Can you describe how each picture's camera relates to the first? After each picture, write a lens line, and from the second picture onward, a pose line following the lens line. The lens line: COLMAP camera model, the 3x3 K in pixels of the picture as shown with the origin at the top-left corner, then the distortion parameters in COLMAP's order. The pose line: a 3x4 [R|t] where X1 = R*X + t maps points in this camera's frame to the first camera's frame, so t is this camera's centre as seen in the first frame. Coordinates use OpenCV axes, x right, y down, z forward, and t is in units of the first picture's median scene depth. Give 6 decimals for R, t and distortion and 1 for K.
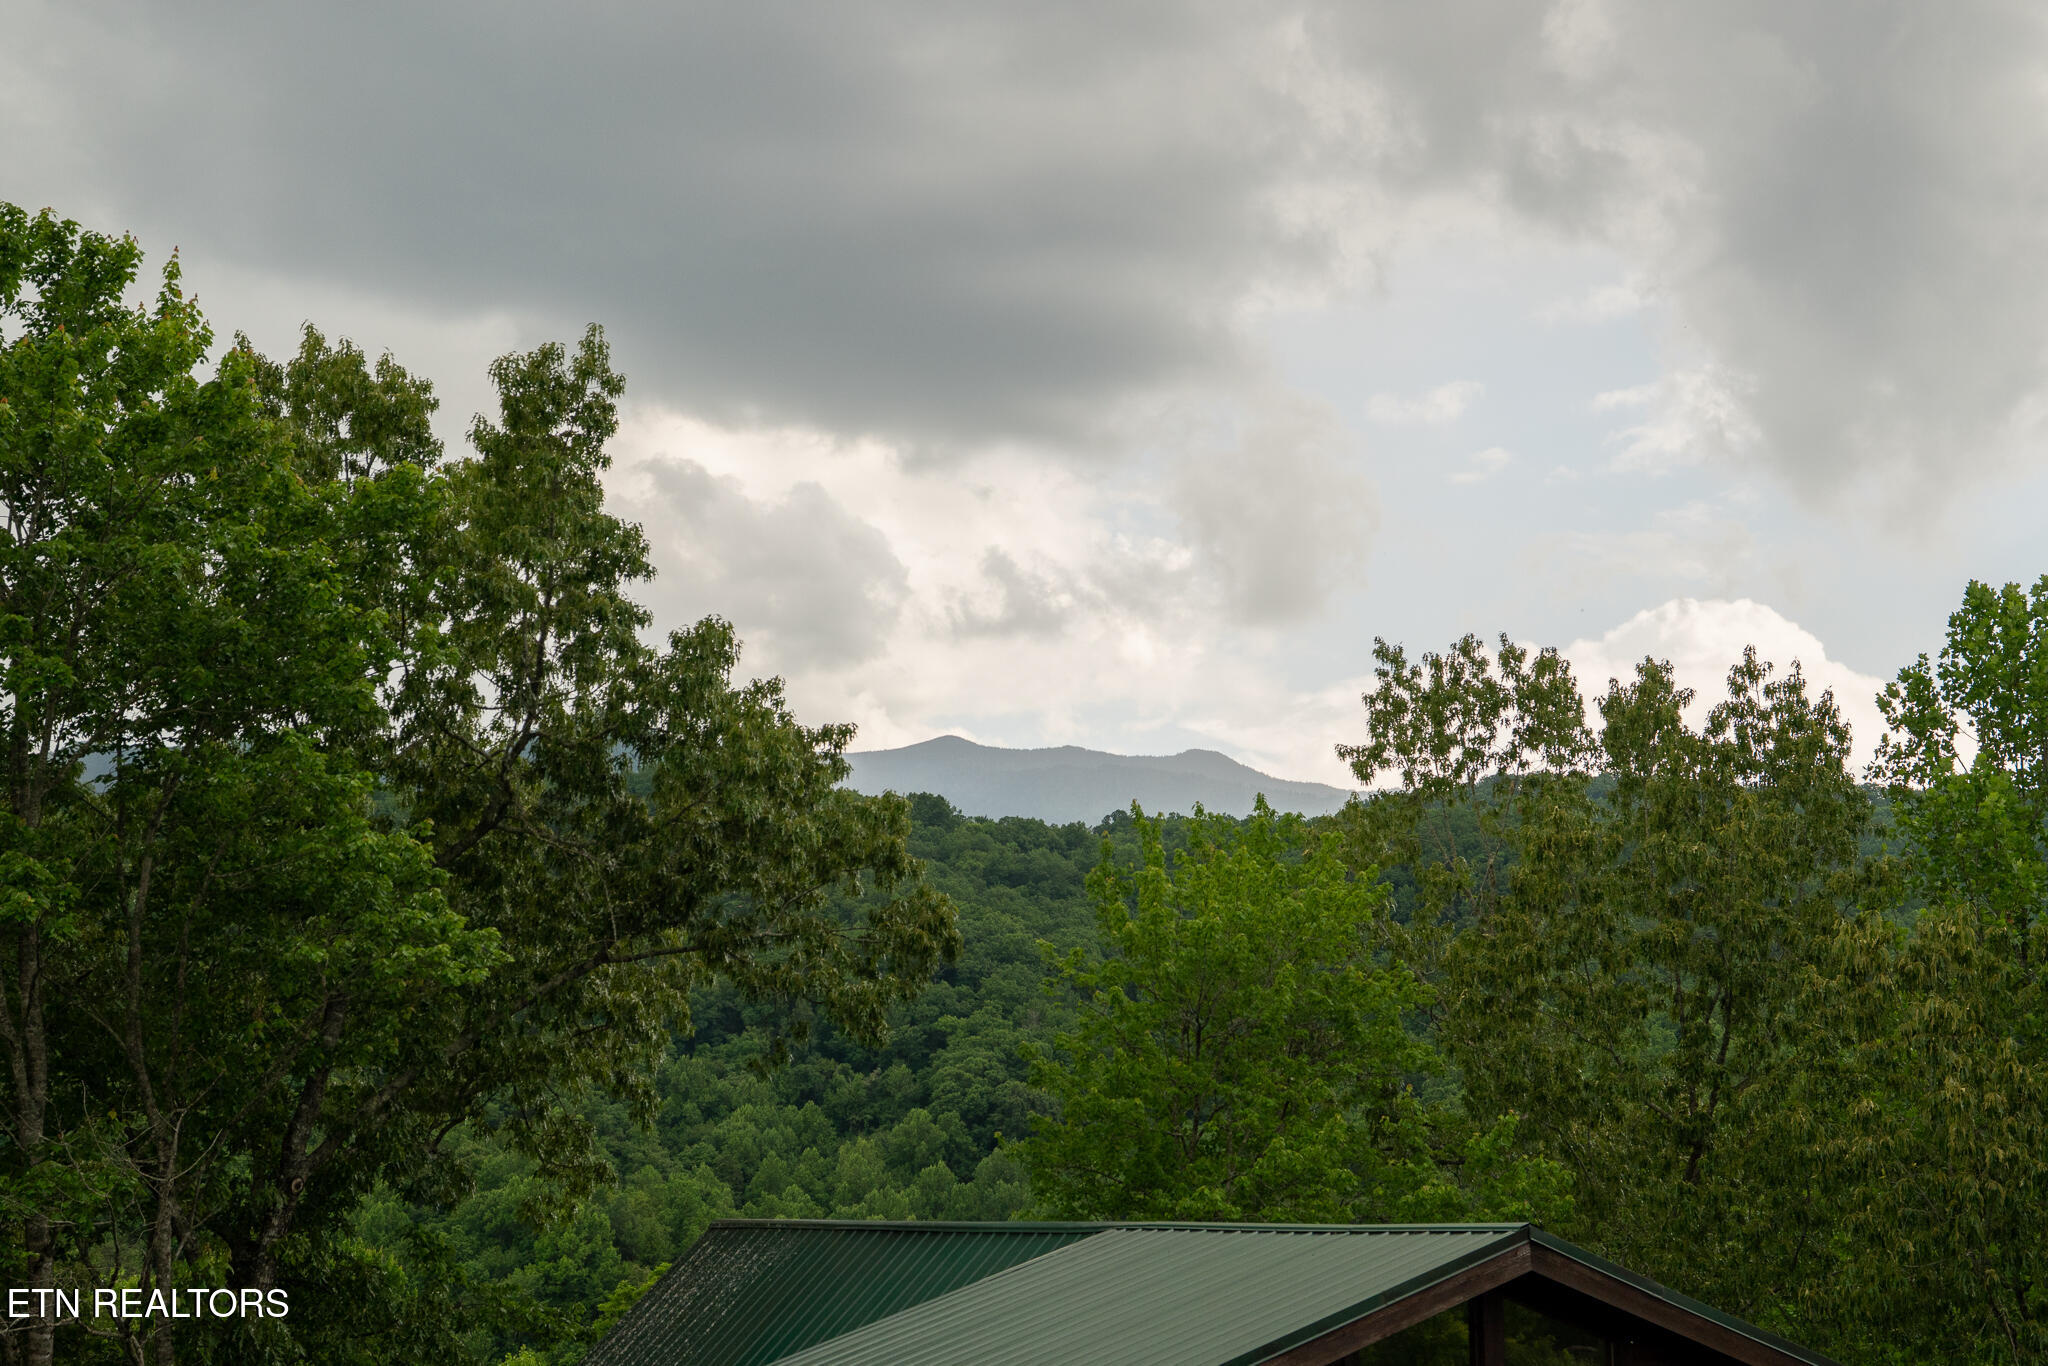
lens RADIAL K [[2719.0, 0, 1022.6], [0, 2719.0, 690.9], [0, 0, 1]] dist [0.061714, 0.000000]
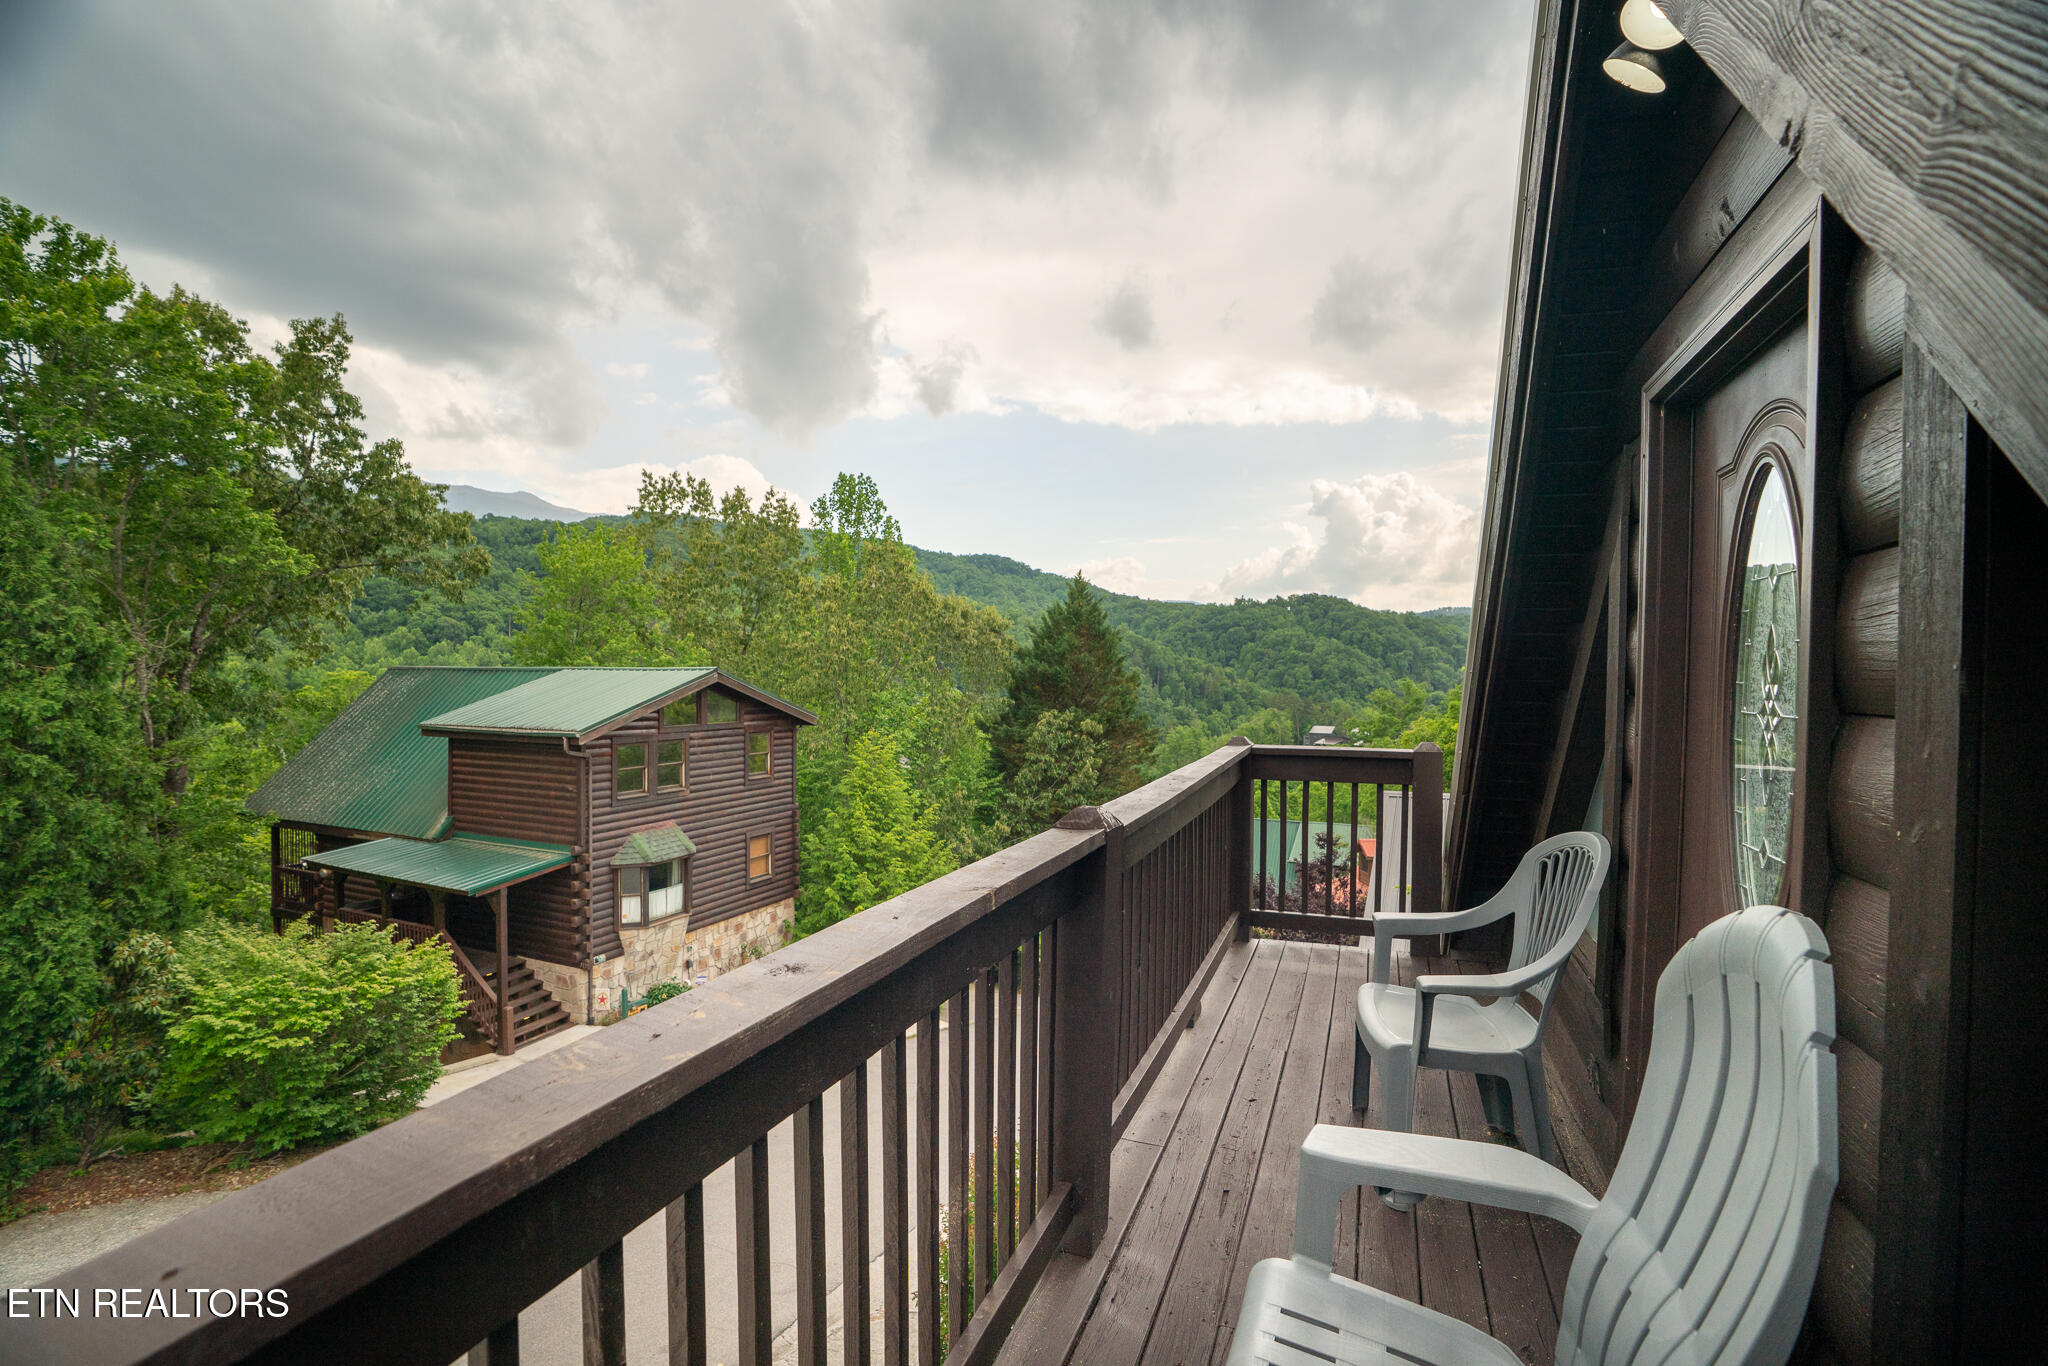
lens RADIAL K [[939.4, 0, 1028.2], [0, 939.4, 684.2], [0, 0, 1]] dist [0.002098, 0.000551]
pose [[0.843097, -0.007594, 0.537707, -0.064896], [-0.102166, 0.979427, 0.174023, -0.011269], [-0.527967, -0.201654, 0.824977, -0.078614]]
